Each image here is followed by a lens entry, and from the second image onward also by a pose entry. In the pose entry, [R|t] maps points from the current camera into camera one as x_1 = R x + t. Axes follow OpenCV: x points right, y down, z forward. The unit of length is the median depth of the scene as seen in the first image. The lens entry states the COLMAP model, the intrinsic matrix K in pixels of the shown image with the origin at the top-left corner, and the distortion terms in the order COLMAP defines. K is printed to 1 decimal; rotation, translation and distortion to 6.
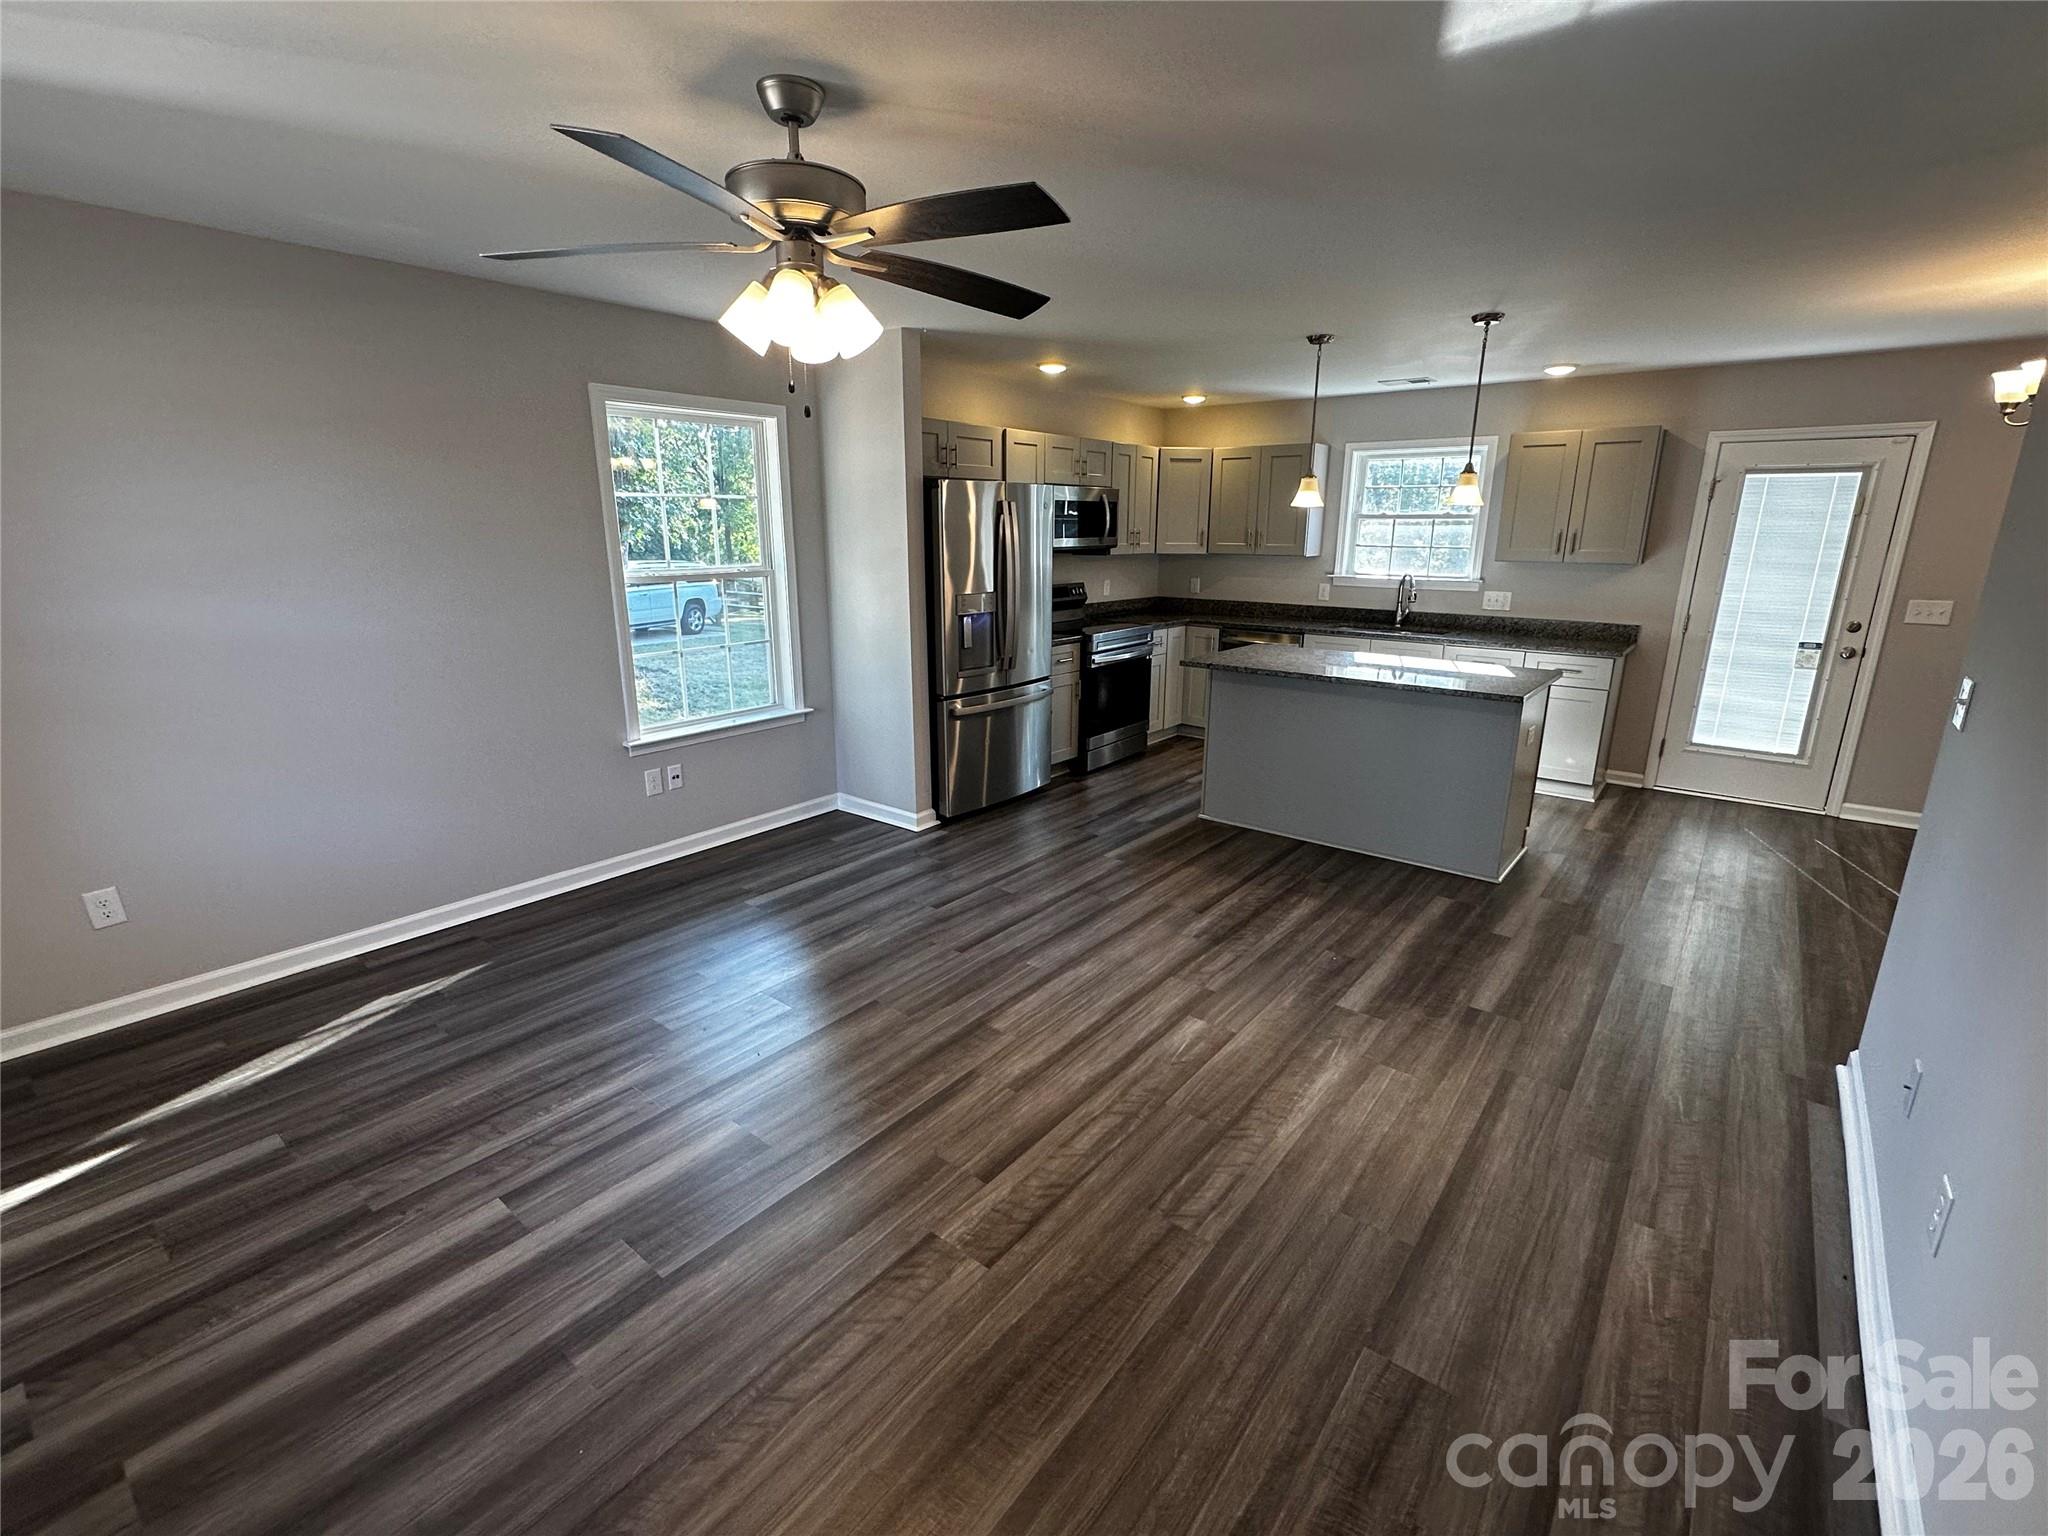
lens RADIAL K [[909.5, 0, 1018.4], [0, 909.5, 764.9], [0, 0, 1]] dist [0.000331, -0.000068]
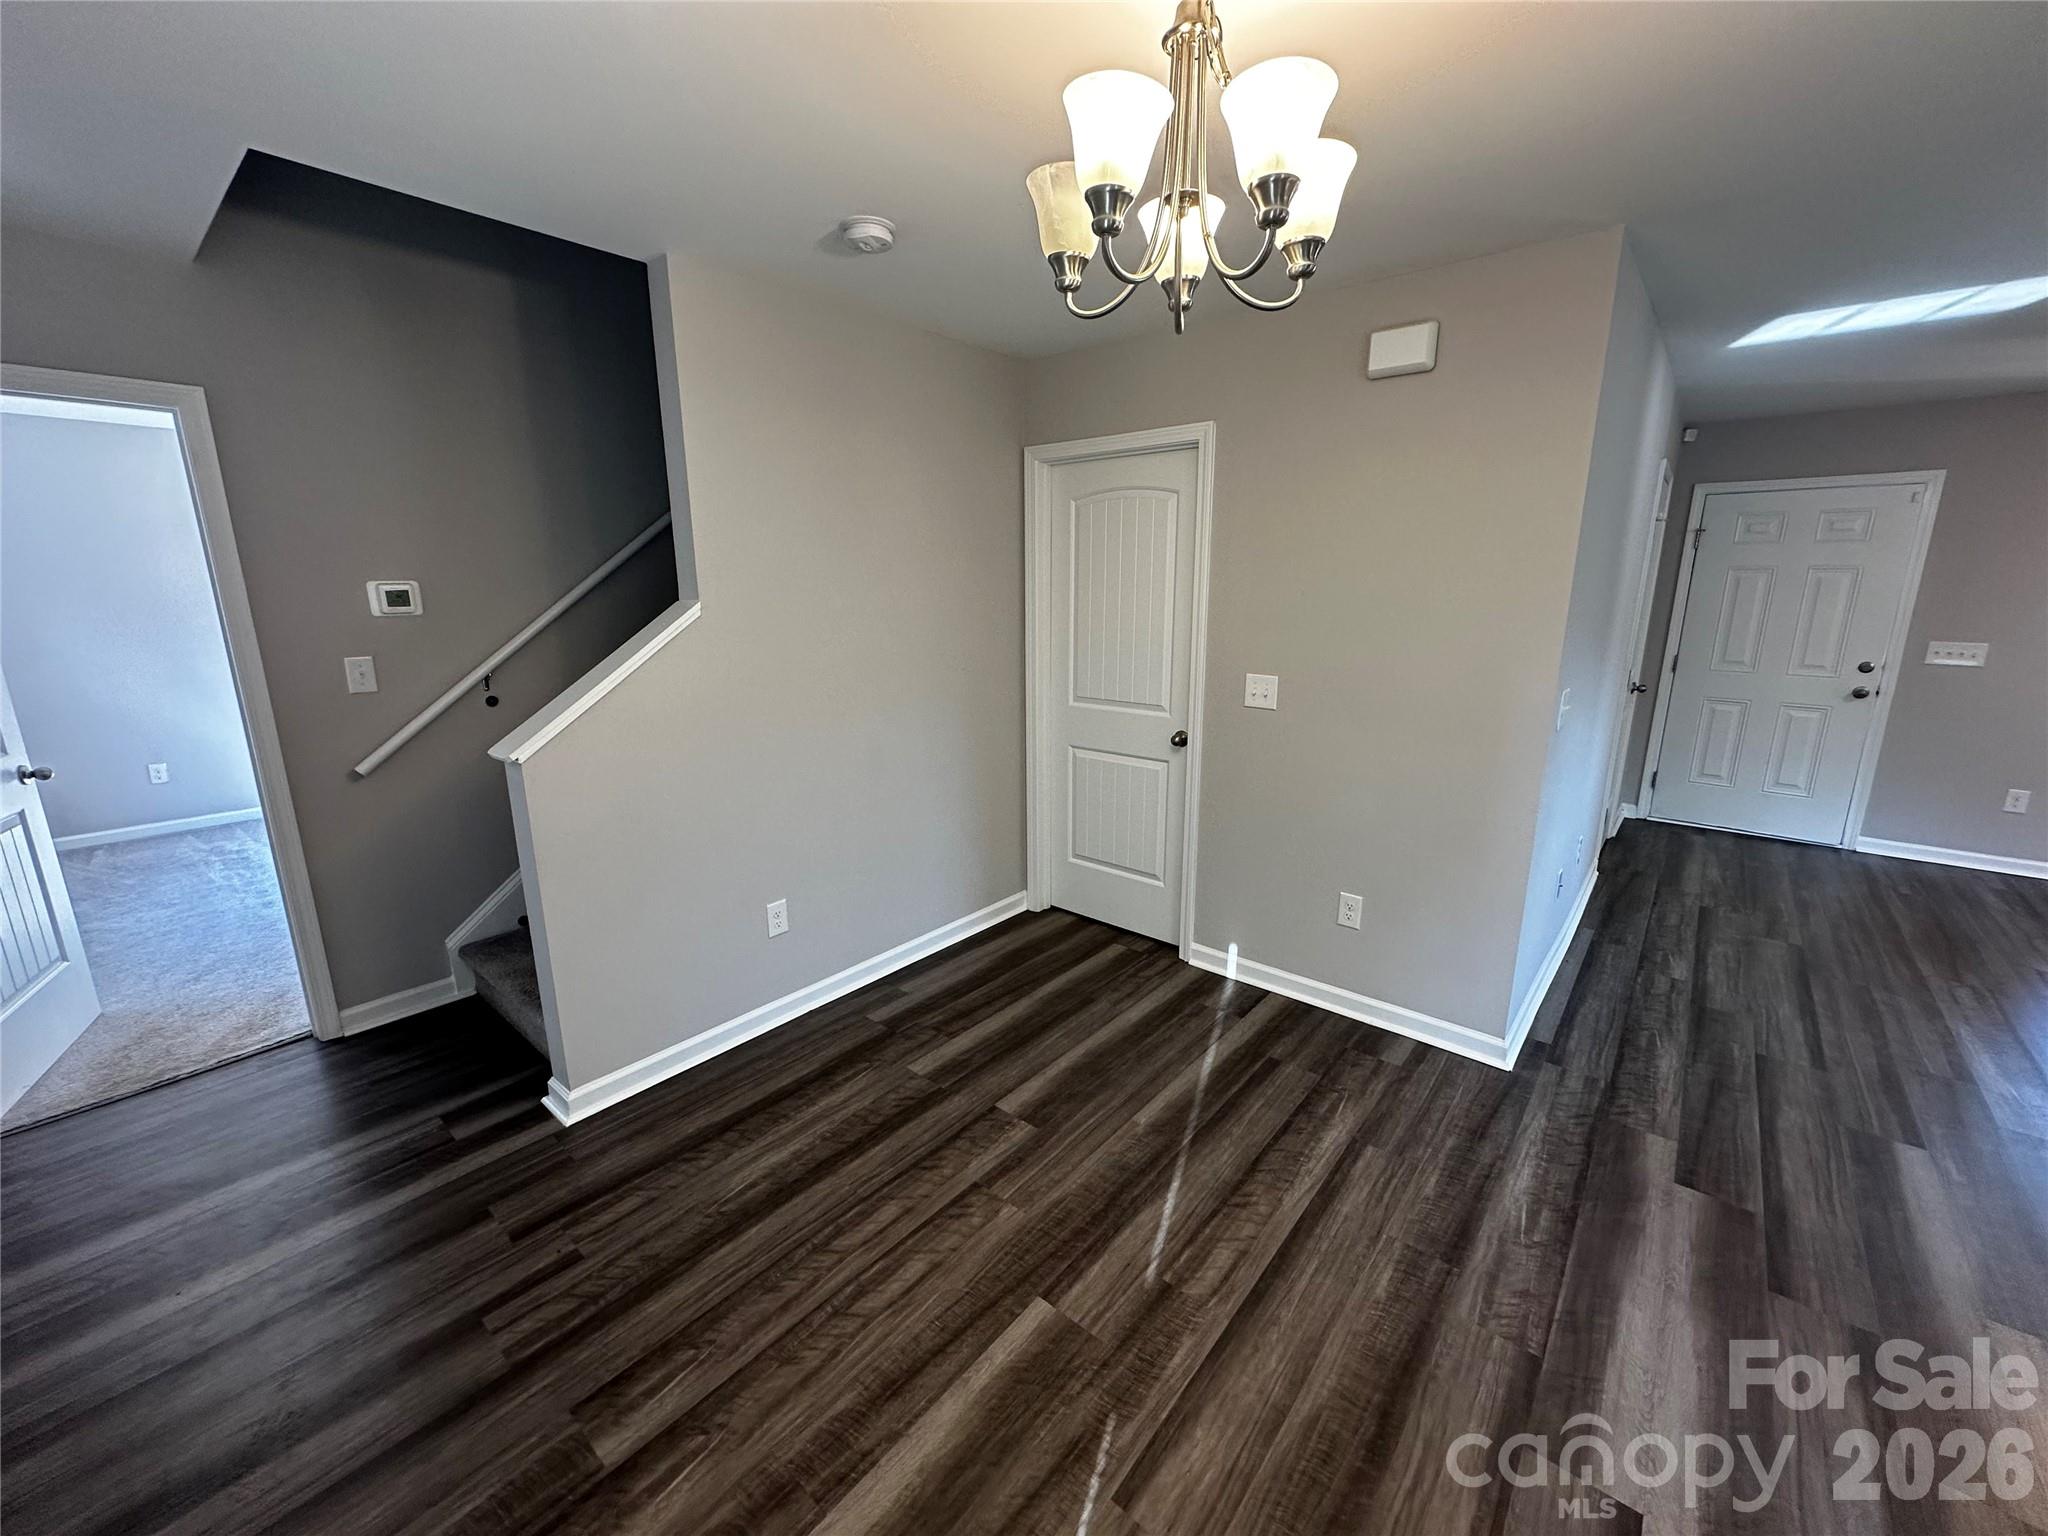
lens RADIAL K [[813.8, 0, 1036.3], [0, 813.8, 769.6], [0, 0, 1]] dist [0.001118, 0.000058]
pose [[-0.999848, -0.008311, 0.015338, 1.577147], [-0.000020, 0.879764, 0.475410, -0.474668], [-0.017445, 0.475337, -0.879631, 1.833196]]
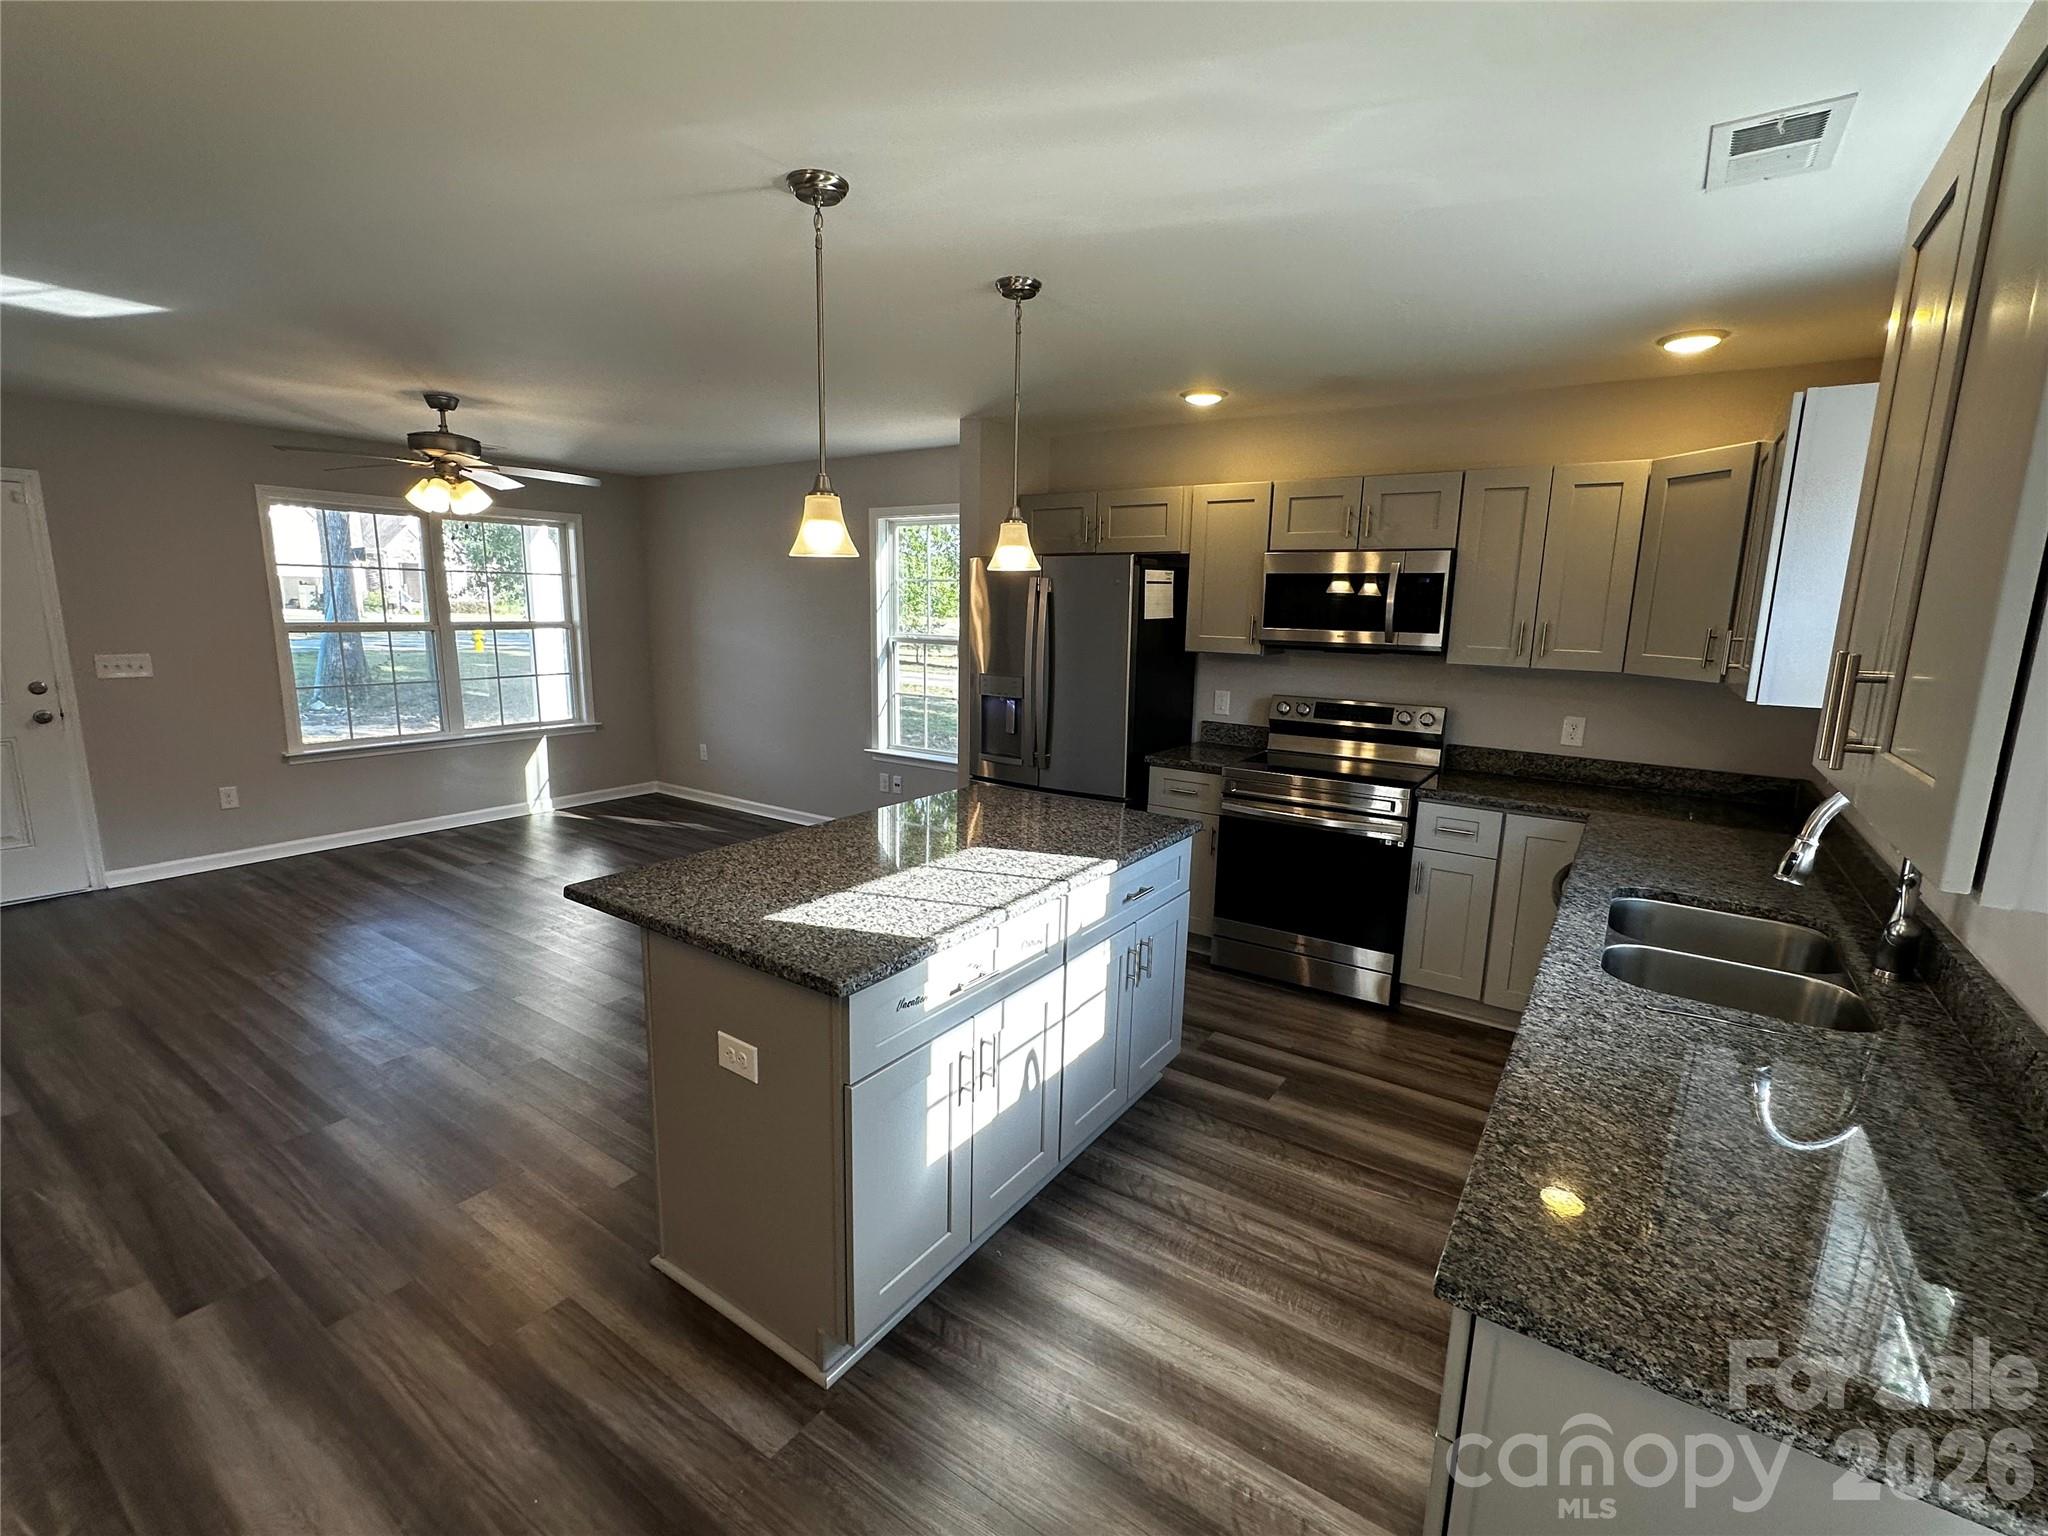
lens RADIAL K [[909.5, 0, 1021.8], [0, 909.5, 771.3], [0, 0, 1]] dist [0.000331, -0.000068]
pose [[0.076776, 0.179070, -0.980836, 1.655824], [-0.275789, 0.949172, 0.151701, -0.453200], [0.958147, 0.258857, 0.122259, 1.754239]]
